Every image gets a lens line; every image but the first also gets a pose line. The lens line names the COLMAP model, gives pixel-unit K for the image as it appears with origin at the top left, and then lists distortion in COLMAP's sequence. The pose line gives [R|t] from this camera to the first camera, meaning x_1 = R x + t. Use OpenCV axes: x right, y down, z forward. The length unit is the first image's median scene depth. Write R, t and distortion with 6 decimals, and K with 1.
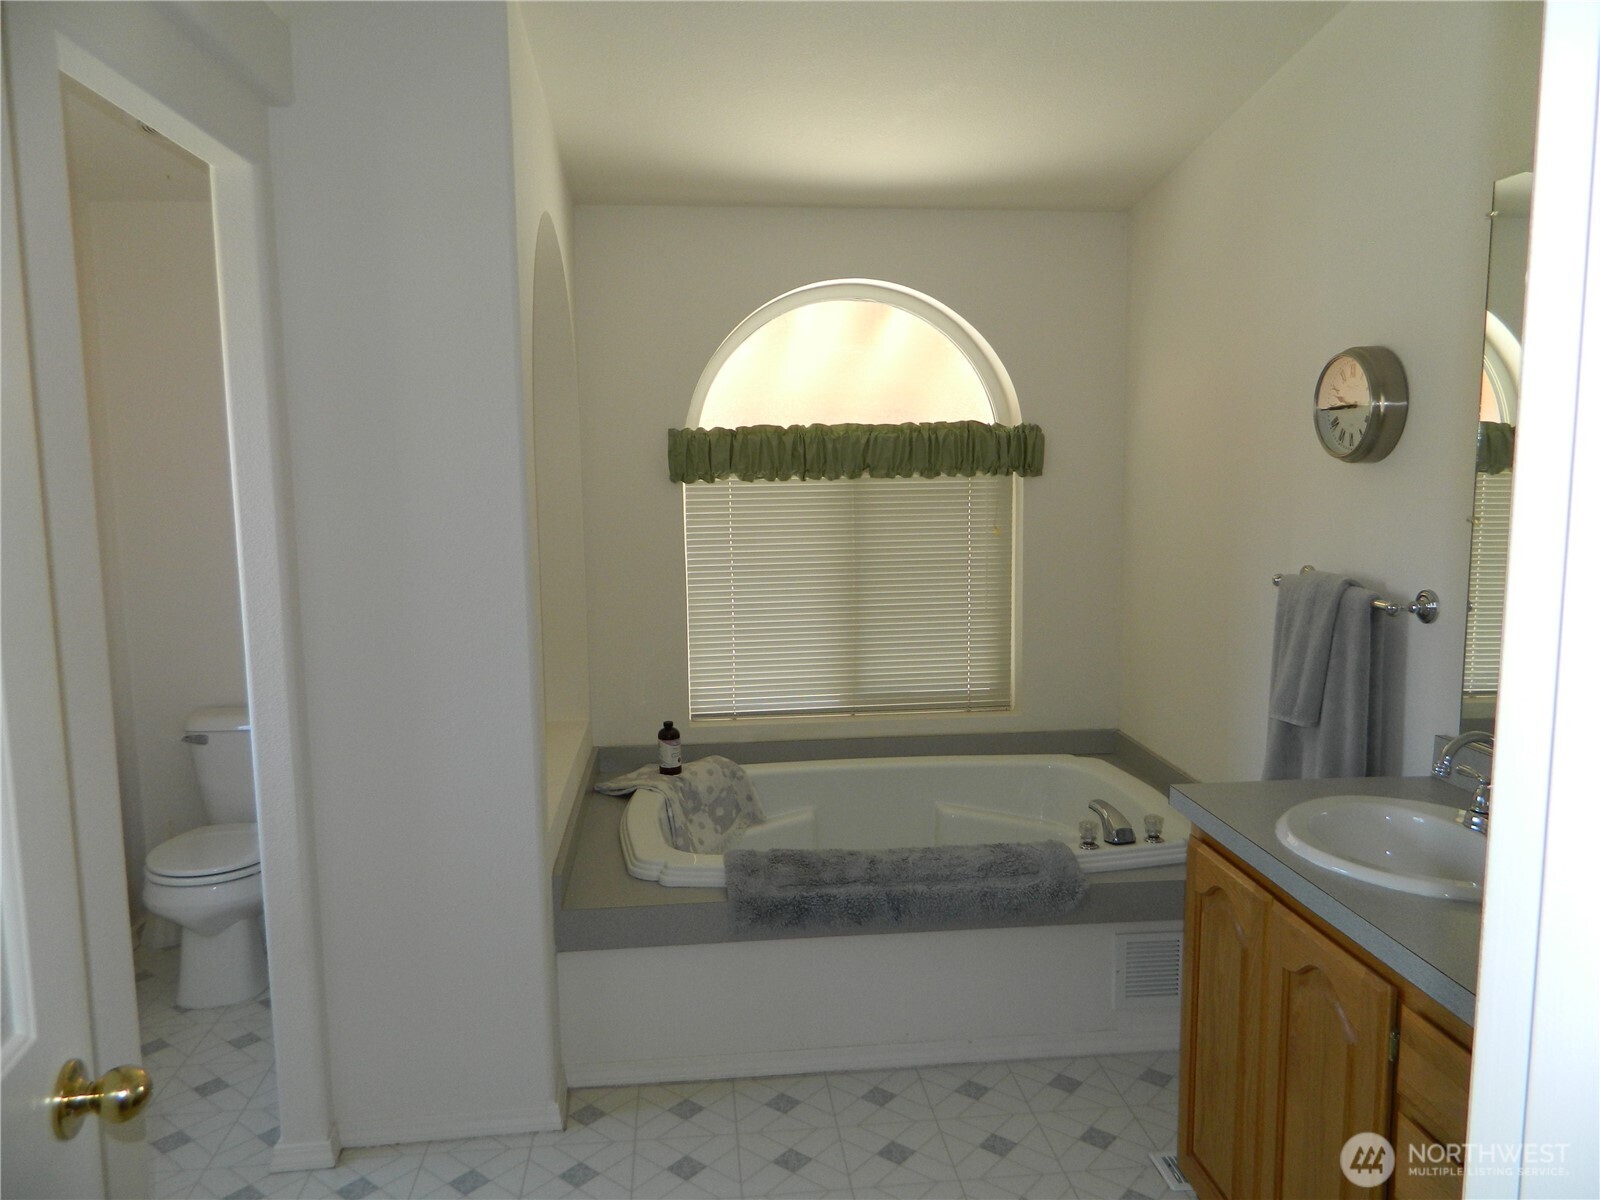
lens RADIAL K [[1159.6, 0, 806.1], [0, 1159.6, 601.1], [0, 0, 1]] dist [0.001315, -0.008021]
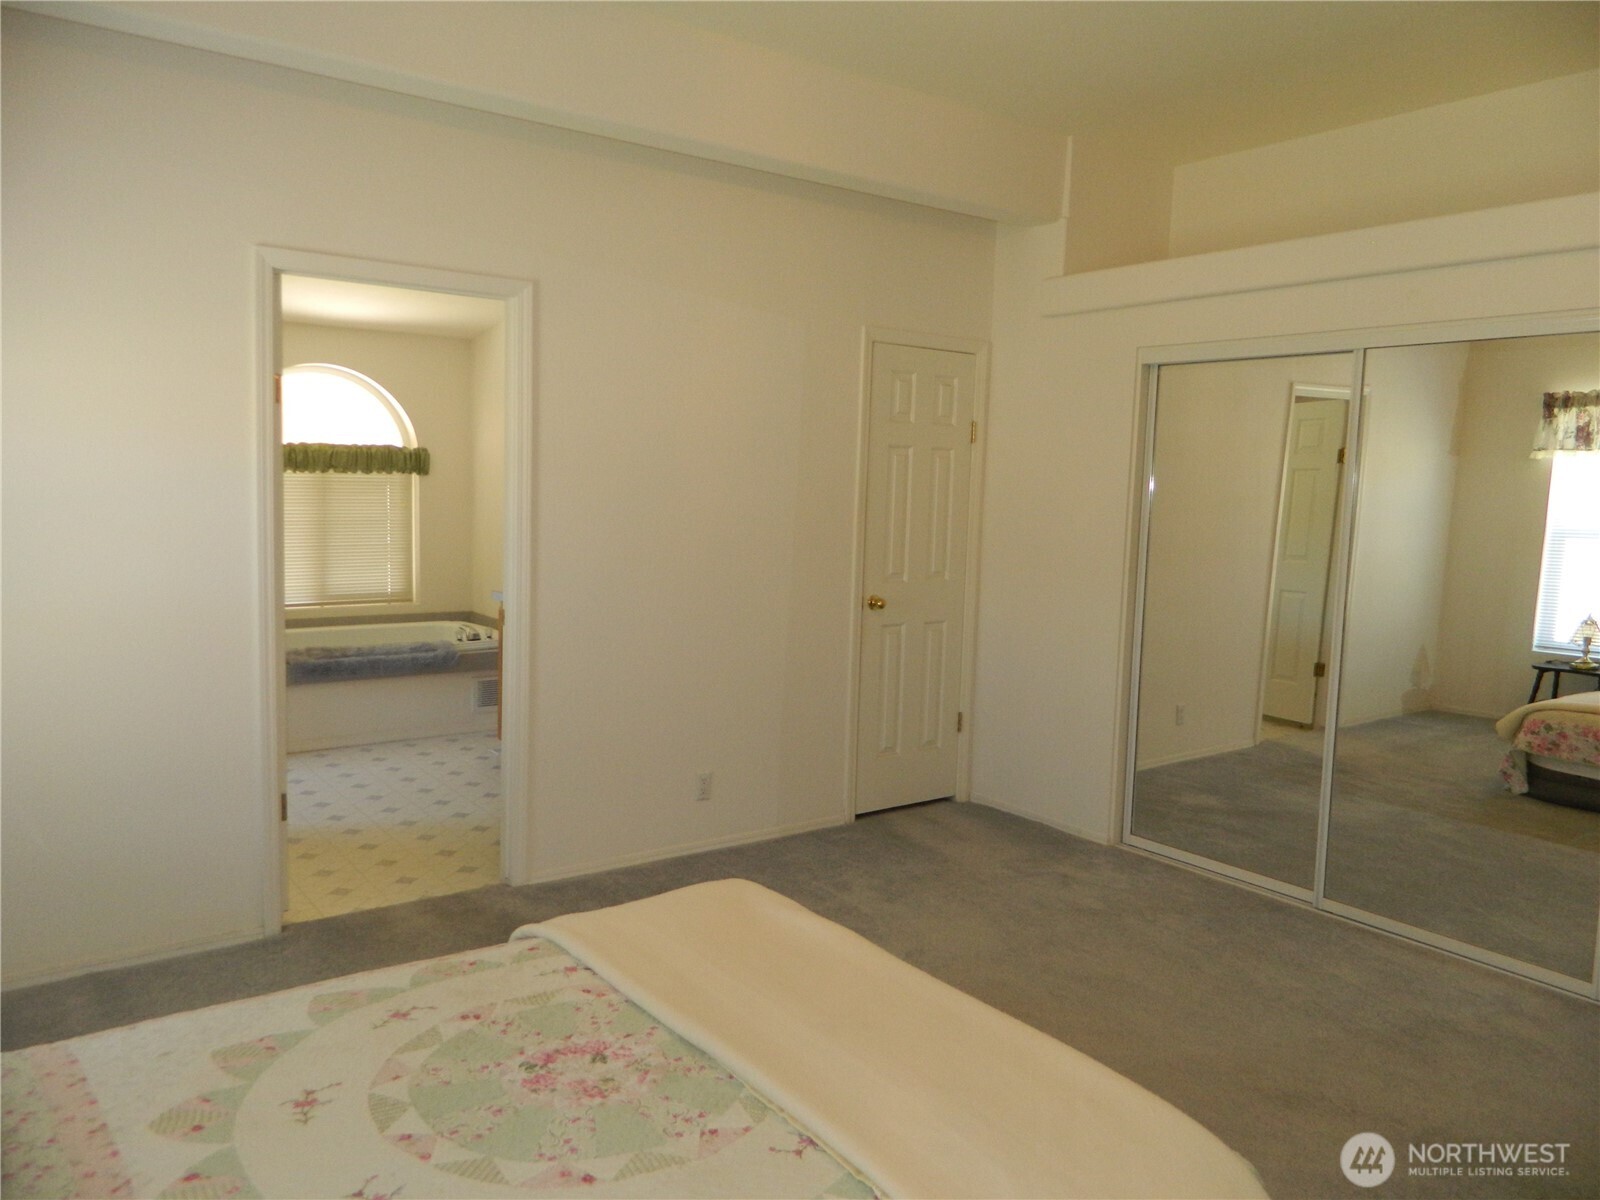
lens RADIAL K [[1159.6, 0, 806.1], [0, 1159.6, 601.1], [0, 0, 1]] dist [0.001315, -0.008021]
pose [[0.852805, -0.020237, 0.521838, -0.274857], [0.030334, 0.999481, -0.010812, 0.143697], [-0.521348, 0.025050, 0.852976, -0.981924]]
